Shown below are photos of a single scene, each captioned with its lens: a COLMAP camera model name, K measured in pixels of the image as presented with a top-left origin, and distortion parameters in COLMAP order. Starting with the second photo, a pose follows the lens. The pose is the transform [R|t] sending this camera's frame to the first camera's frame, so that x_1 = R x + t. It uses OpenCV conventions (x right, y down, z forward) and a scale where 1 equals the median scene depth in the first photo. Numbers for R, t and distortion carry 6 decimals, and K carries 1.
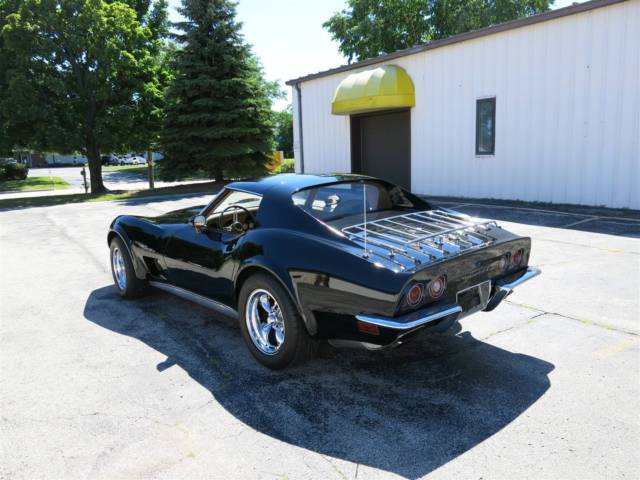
lens RADIAL K [[538.7, 0, 320.0], [0, 538.7, 240.0], [0, 0, 1]] dist [-0.016187, 0.003951]
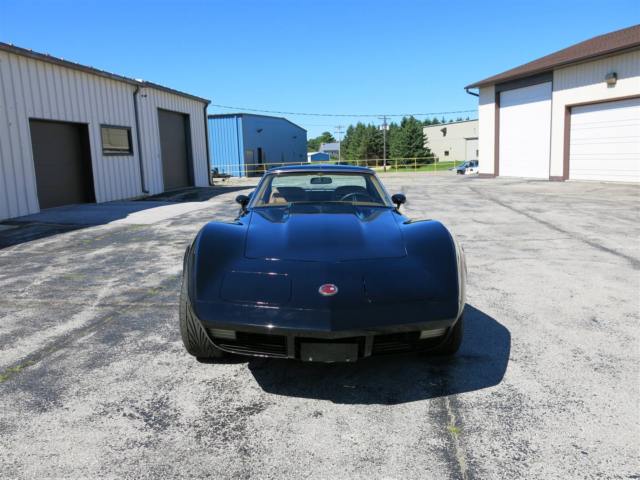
lens RADIAL K [[538.7, 0, 320.0], [0, 538.7, 240.0], [0, 0, 1]] dist [-0.016187, 0.003951]
pose [[-0.762804, -0.038270, 0.645497, -0.234415], [0.166740, 0.952848, 0.253533, -0.075657], [-0.624763, 0.301026, -0.720455, 0.543373]]
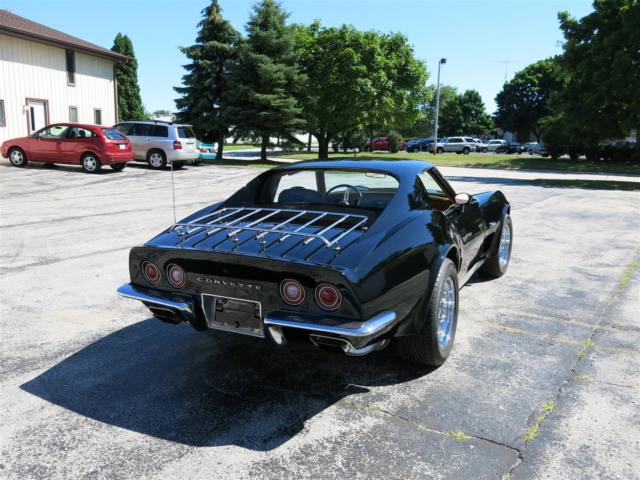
lens RADIAL K [[538.7, 0, 320.0], [0, 538.7, 240.0], [0, 0, 1]] dist [-0.016187, 0.003951]
pose [[0.386601, 0.217388, -0.896260, 0.224676], [-0.189013, 0.969870, 0.153711, -0.032619], [0.902670, 0.109980, 0.416041, 0.161611]]
